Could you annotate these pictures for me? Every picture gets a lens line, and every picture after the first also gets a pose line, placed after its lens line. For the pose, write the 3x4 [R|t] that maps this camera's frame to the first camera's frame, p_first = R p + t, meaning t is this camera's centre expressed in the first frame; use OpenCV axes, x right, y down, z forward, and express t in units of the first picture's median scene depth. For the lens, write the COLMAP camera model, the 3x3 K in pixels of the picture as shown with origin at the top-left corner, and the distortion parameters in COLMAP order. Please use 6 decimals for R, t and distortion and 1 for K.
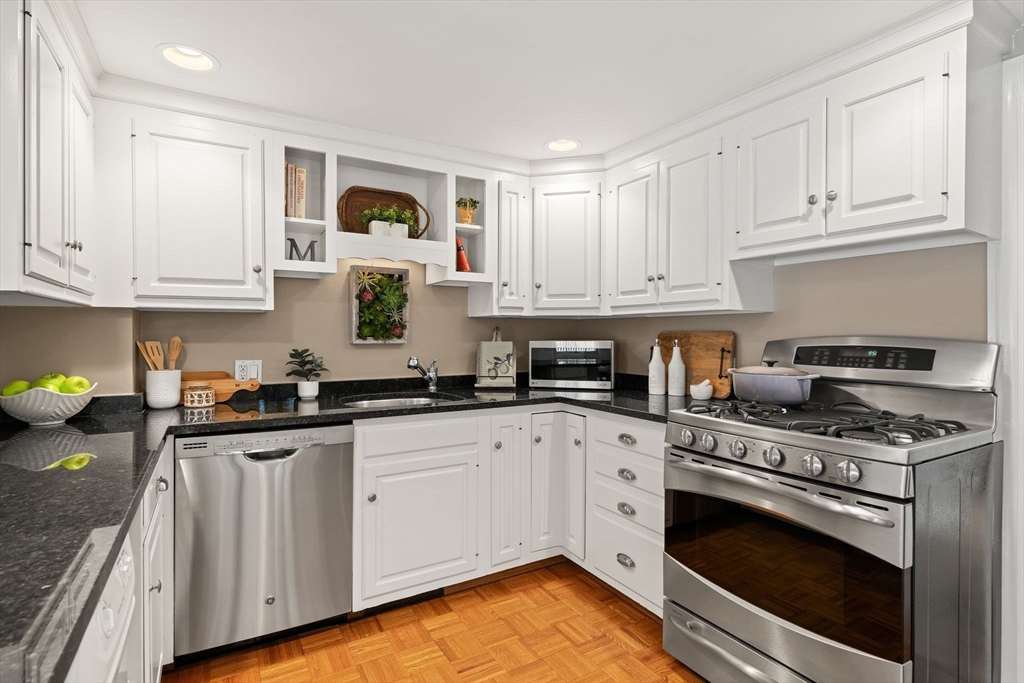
lens RADIAL K [[492.2, 0, 511.6], [0, 492.2, 336.7], [0, 0, 1]] dist [-0.004699, -0.000087]
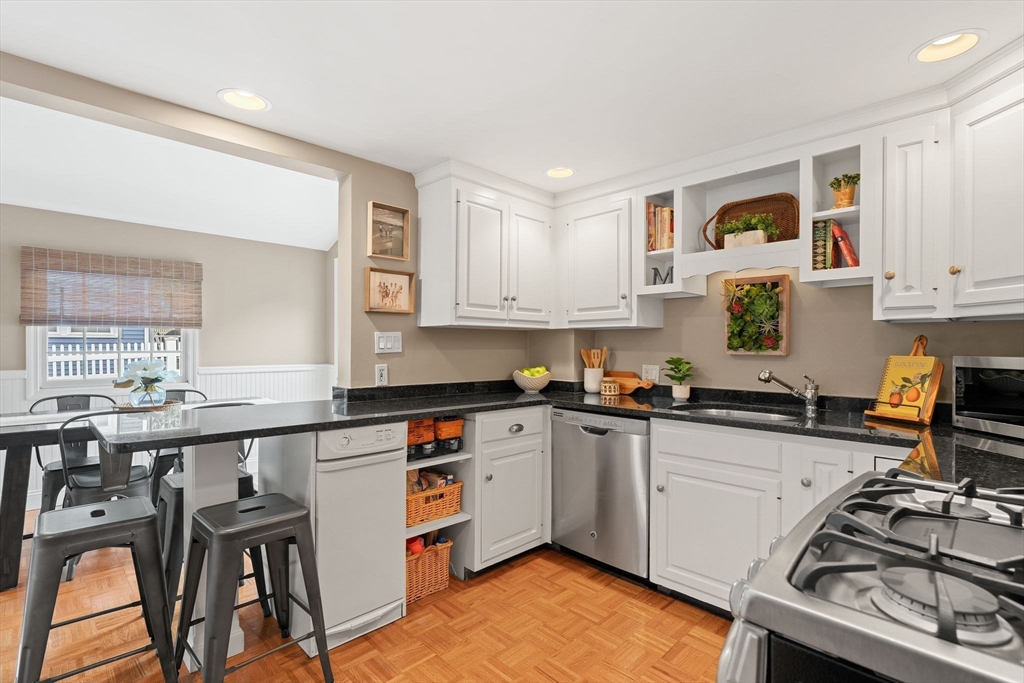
lens RADIAL K [[469.3, 0, 511.4], [0, 469.3, 344.7], [0, 0, 1]] dist [-0.002465, -0.000100]
pose [[0.266751, 0.000725, -0.963765, 0.534567], [-0.008804, 0.999960, -0.001685, -0.000418], [0.963725, 0.008934, 0.266747, 0.299106]]
